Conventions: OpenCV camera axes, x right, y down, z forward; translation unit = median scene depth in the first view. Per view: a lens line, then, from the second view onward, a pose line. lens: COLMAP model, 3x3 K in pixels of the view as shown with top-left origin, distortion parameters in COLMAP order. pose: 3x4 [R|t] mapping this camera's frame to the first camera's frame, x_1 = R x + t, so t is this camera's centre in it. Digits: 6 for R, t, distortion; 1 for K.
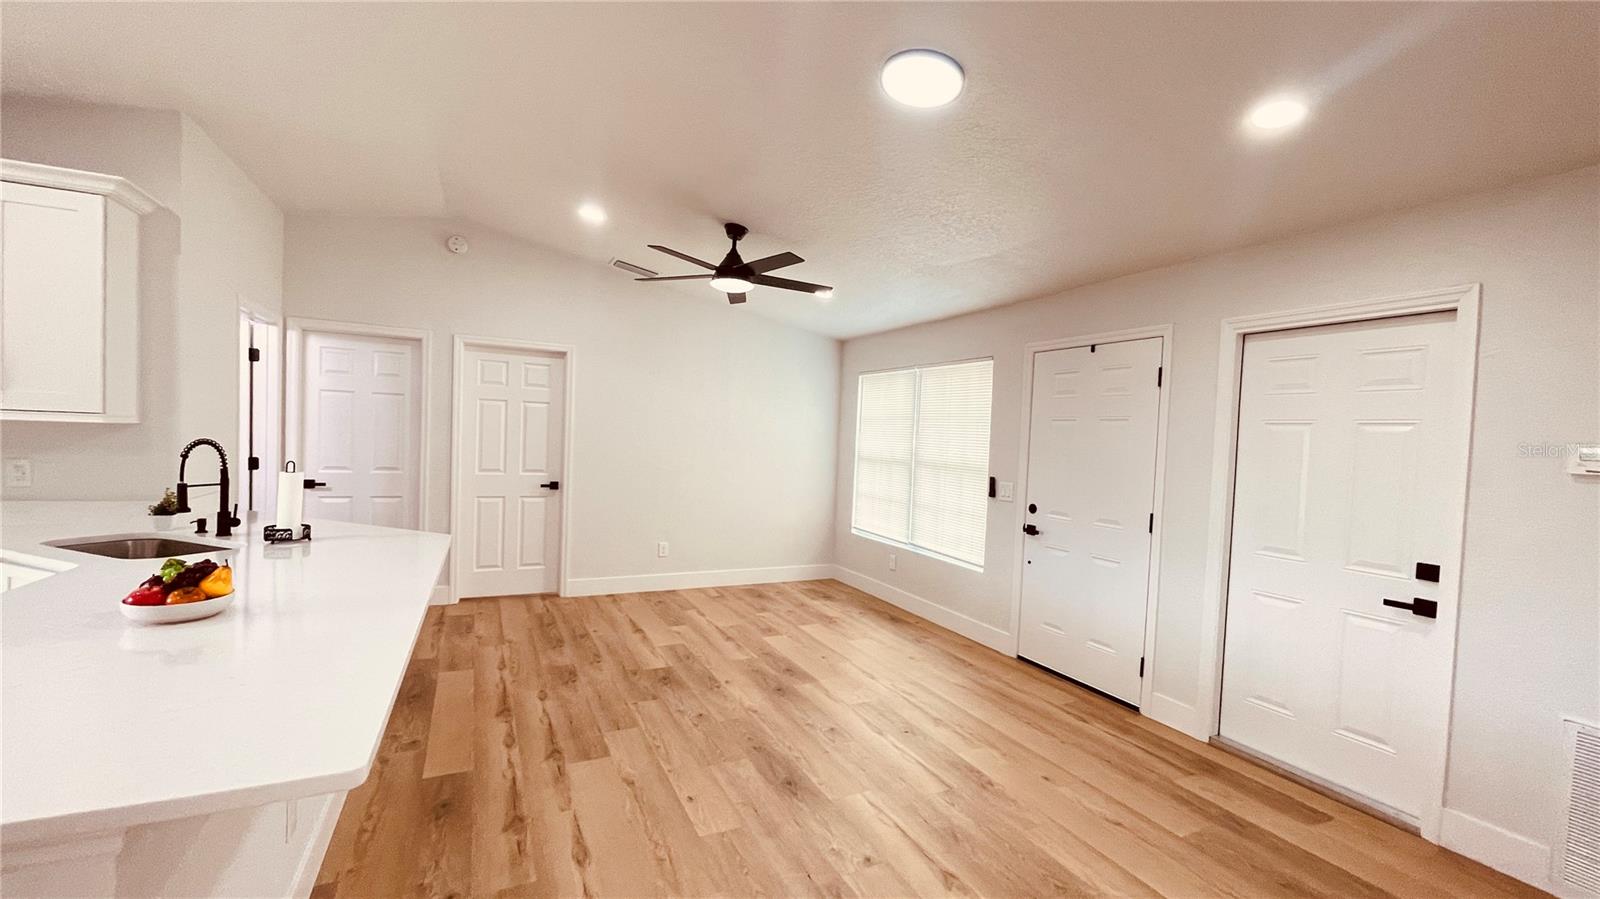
lens RADIAL K [[645.8, 0, 798.7], [0, 645.8, 459.7], [0, 0, 1]] dist [-0.000574, -0.000022]
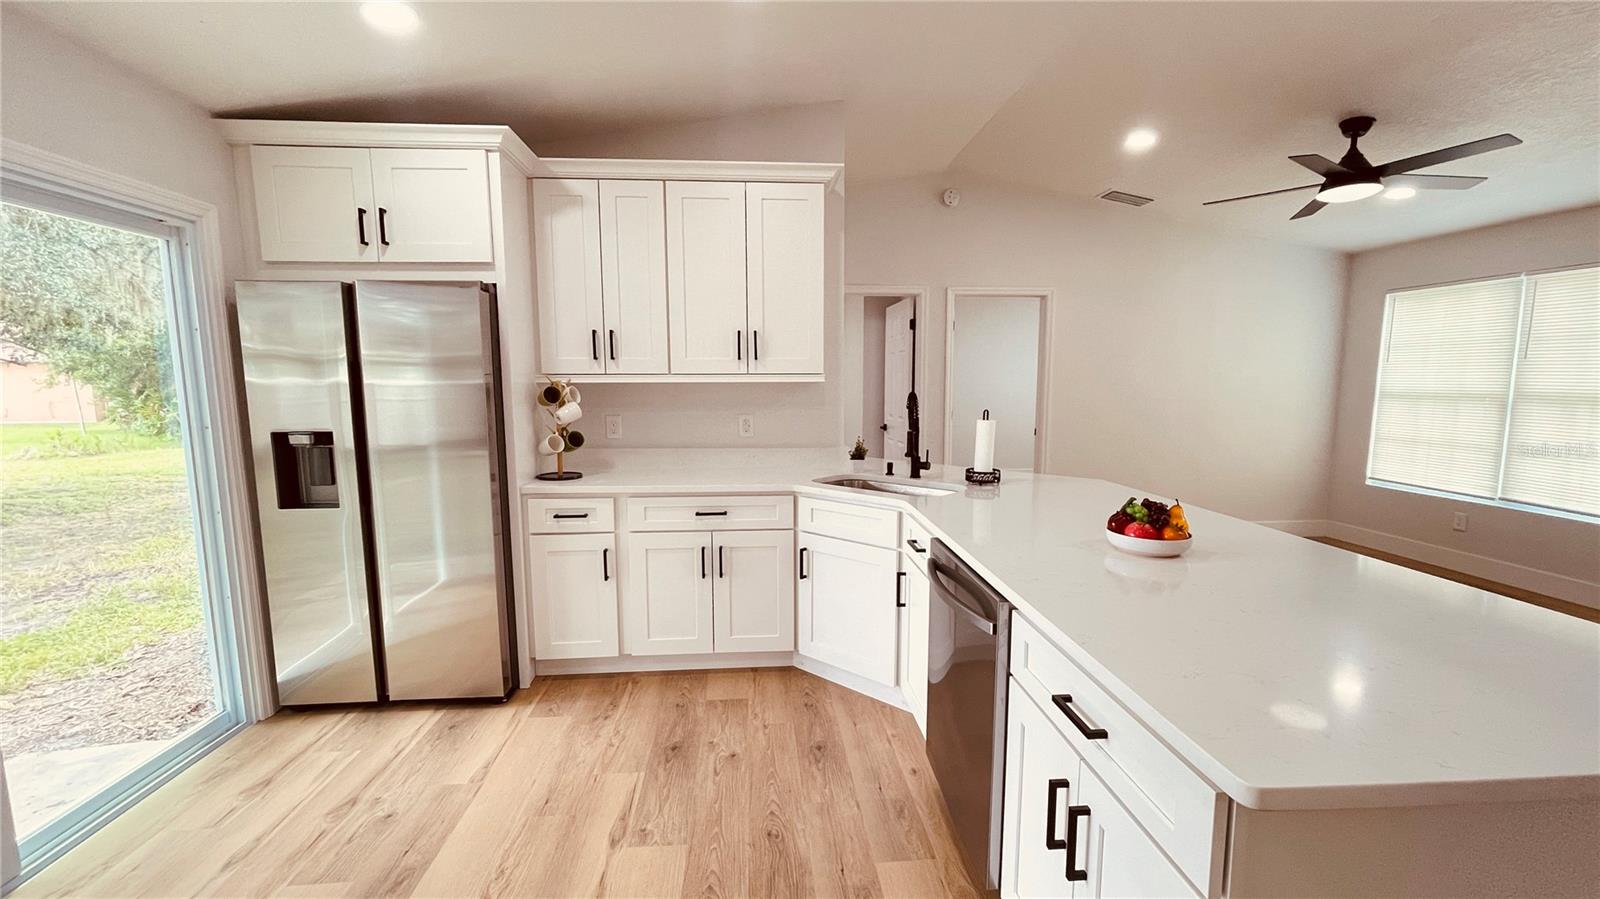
lens RADIAL K [[645.8, 0, 798.7], [0, 645.8, 459.7], [0, 0, 1]] dist [-0.000574, -0.000022]
pose [[0.927901, 0.002344, -0.372818, -0.562665], [0.028445, 0.996620, 0.077063, -0.006654], [0.371739, -0.082112, 0.924699, -0.114229]]
